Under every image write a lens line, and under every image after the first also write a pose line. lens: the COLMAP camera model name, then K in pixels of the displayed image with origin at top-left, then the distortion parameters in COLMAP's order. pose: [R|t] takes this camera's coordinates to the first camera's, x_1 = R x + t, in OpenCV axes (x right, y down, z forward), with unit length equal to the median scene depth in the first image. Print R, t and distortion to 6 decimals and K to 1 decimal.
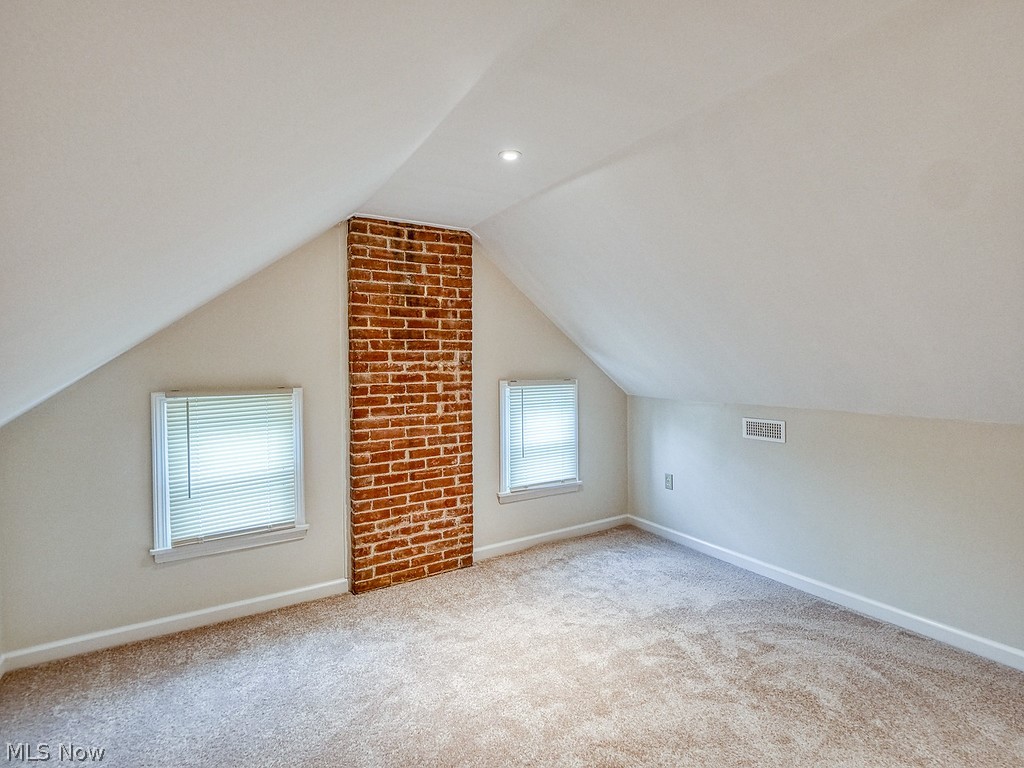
lens RADIAL K [[514.5, 0, 512.8], [0, 514.5, 373.3], [0, 0, 1]] dist [-0.010402, -0.001241]
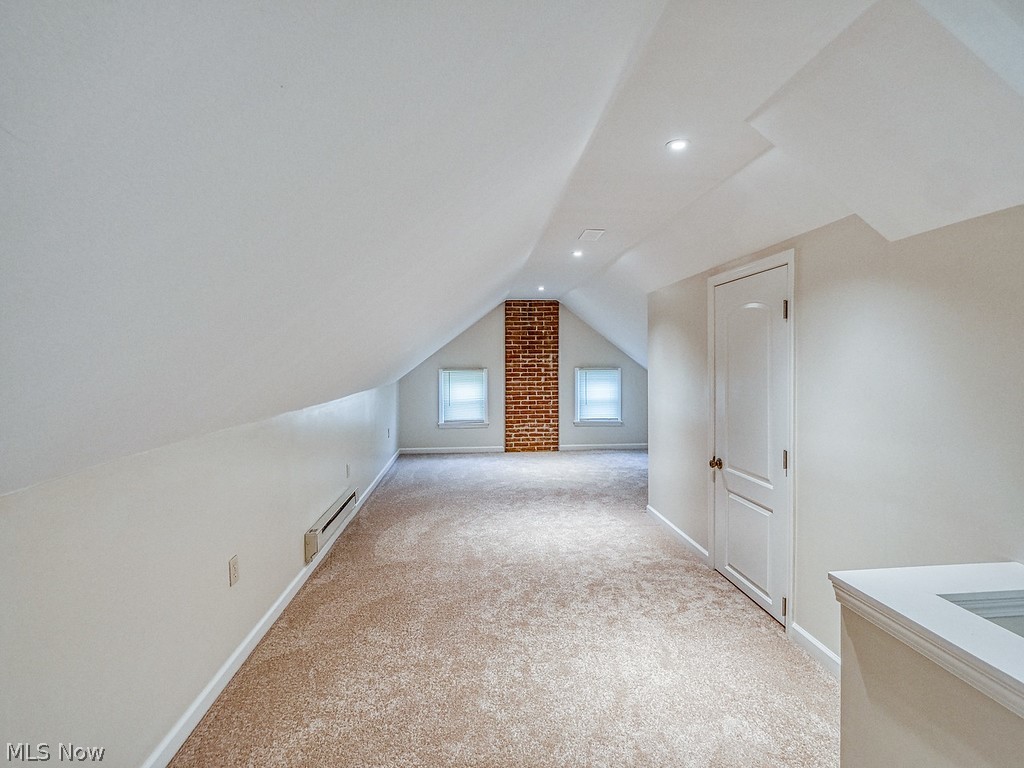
lens RADIAL K [[514.5, 0, 512.3], [0, 514.5, 383.3], [0, 0, 1]] dist [-0.010402, -0.001241]
pose [[0.871774, 0.021813, -0.489422, 0.888342], [-0.012234, 0.999666, 0.022762, 0.037425], [0.489755, -0.013855, 0.871750, -1.097557]]
